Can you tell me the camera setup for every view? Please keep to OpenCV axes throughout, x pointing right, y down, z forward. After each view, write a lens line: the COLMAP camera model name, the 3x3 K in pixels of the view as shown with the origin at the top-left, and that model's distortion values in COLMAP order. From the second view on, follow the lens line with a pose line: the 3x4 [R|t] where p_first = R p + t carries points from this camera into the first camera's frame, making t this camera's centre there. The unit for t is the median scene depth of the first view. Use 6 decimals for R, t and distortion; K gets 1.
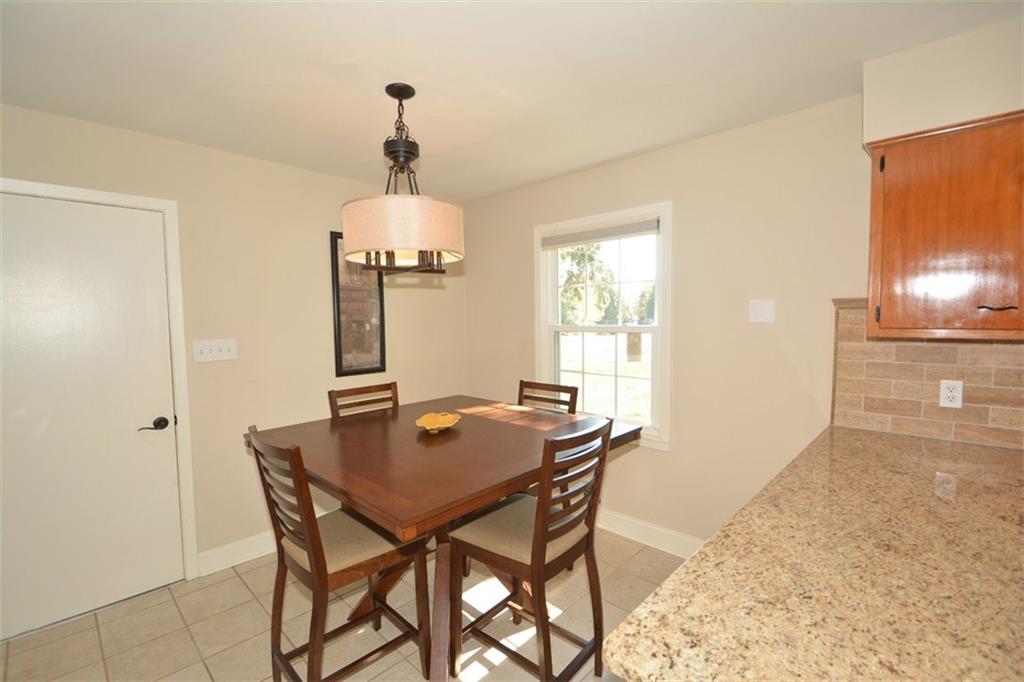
lens RADIAL K [[456.2, 0, 499.6], [0, 456.2, 342.8], [0, 0, 1]] dist [0.017971, -0.017528]
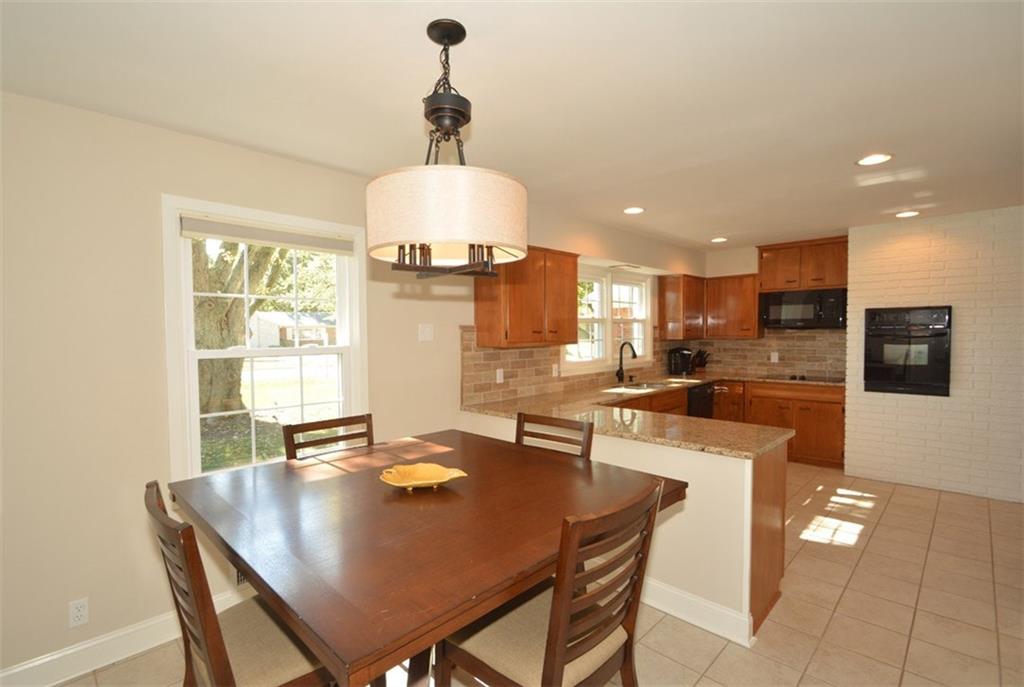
lens RADIAL K [[473.5, 0, 508.5], [0, 473.5, 349.9], [0, 0, 1]] dist [0.026581, -0.025758]
pose [[-0.005790, -0.024765, 0.999677, -0.977126], [0.064735, 0.997587, 0.025088, -0.045312], [-0.997886, 0.064859, -0.004172, 0.911894]]
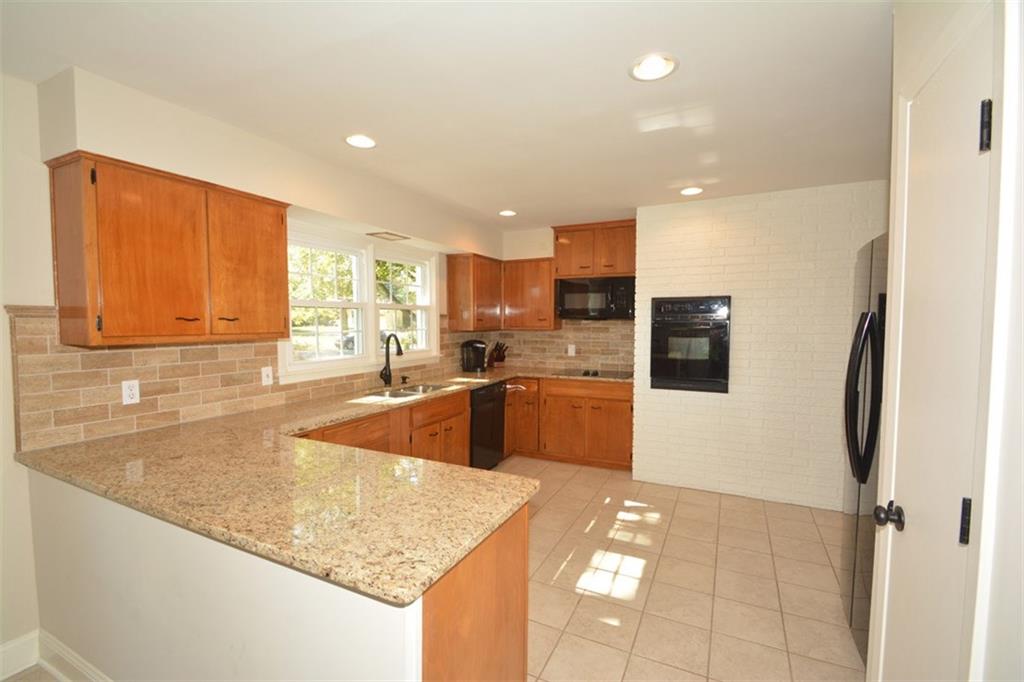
lens RADIAL K [[449.0, 0, 511.4], [0, 449.0, 345.8], [0, 0, 1]] dist [0.014251, -0.016863]
pose [[-0.321007, -0.038826, 0.946281, -0.382028], [0.056528, 0.996592, 0.060066, -0.018958], [-0.945388, 0.072773, -0.317718, 0.413838]]
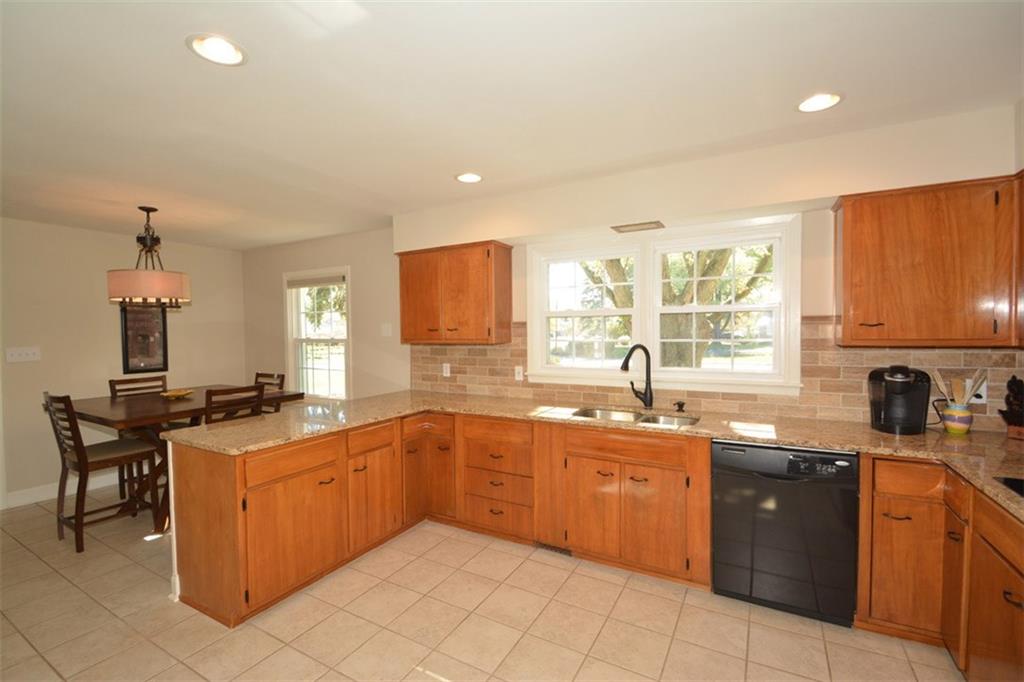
lens RADIAL K [[456.2, 0, 499.6], [0, 456.2, 342.8], [0, 0, 1]] dist [0.017971, -0.017528]
pose [[0.969872, -0.001480, 0.243611, 0.673053], [0.009570, 0.999441, -0.032029, 0.052630], [-0.243427, 0.033396, 0.969344, -1.052320]]
